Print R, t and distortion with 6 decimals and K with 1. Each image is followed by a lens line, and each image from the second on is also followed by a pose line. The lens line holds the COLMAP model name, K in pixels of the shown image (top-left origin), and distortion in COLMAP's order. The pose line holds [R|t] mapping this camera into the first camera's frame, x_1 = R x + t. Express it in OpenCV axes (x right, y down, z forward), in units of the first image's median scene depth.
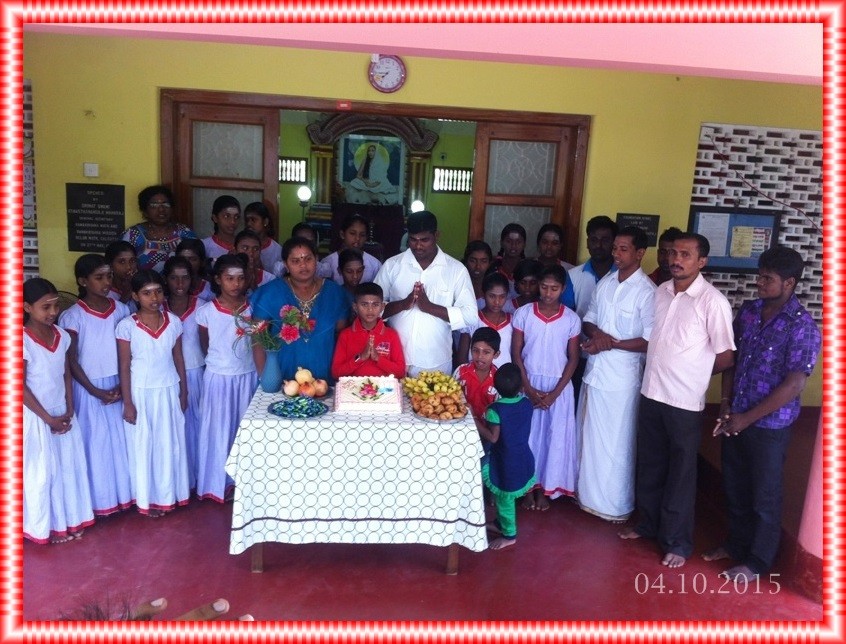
lens RADIAL K [[759.1, 0, 423.0], [0, 759.1, 322.0], [0, 0, 1]] dist [0.122197, -0.362420]
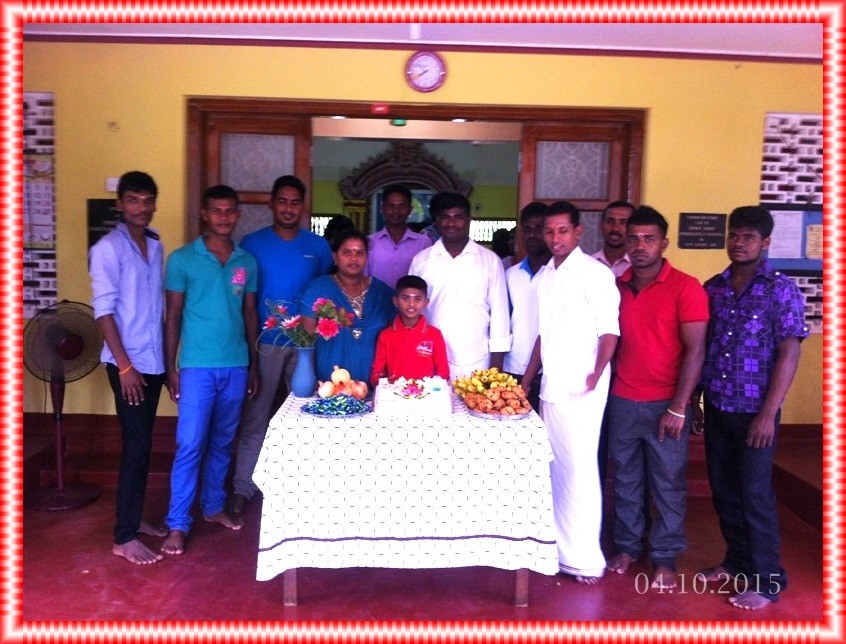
lens RADIAL K [[759.1, 0, 423.0], [0, 759.1, 322.0], [0, 0, 1]] dist [0.122197, -0.362420]
pose [[0.998689, -0.030056, -0.041442, -0.022383], [0.025317, 0.993554, -0.110493, 0.099218], [0.044495, 0.109299, 0.993013, 0.116911]]
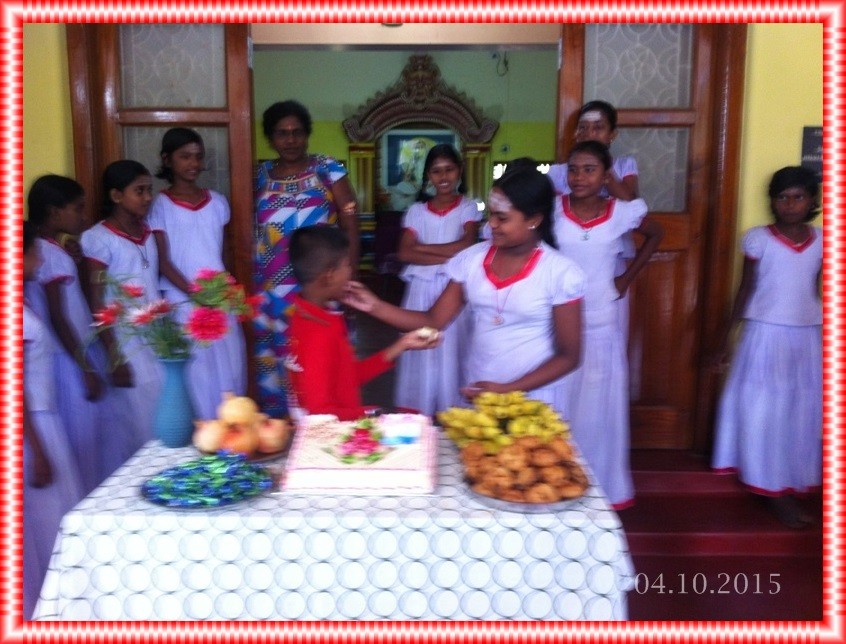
lens RADIAL K [[759.1, 0, 423.0], [0, 759.1, 322.0], [0, 0, 1]] dist [0.122197, -0.362420]
pose [[0.995538, -0.037819, -0.086449, 0.003789], [0.033039, 0.997880, -0.056078, 0.042285], [0.088387, 0.052972, 0.994677, 0.483443]]
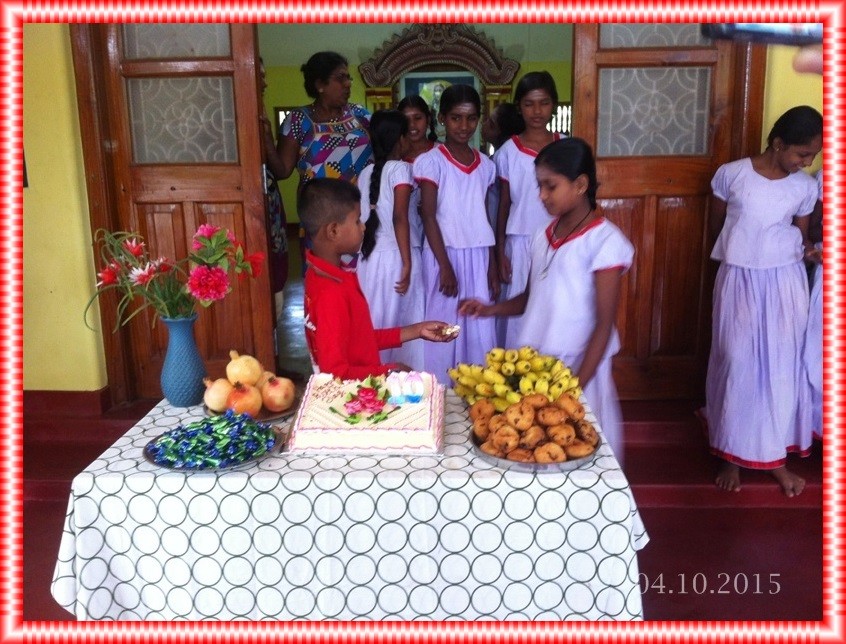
lens RADIAL K [[759.1, 0, 423.0], [0, 759.1, 322.0], [0, 0, 1]] dist [0.122197, -0.362420]
pose [[0.991559, -0.045086, -0.121566, 0.013293], [0.046882, 0.998829, 0.011952, 0.037221], [0.120884, -0.017551, 0.992511, 0.494337]]
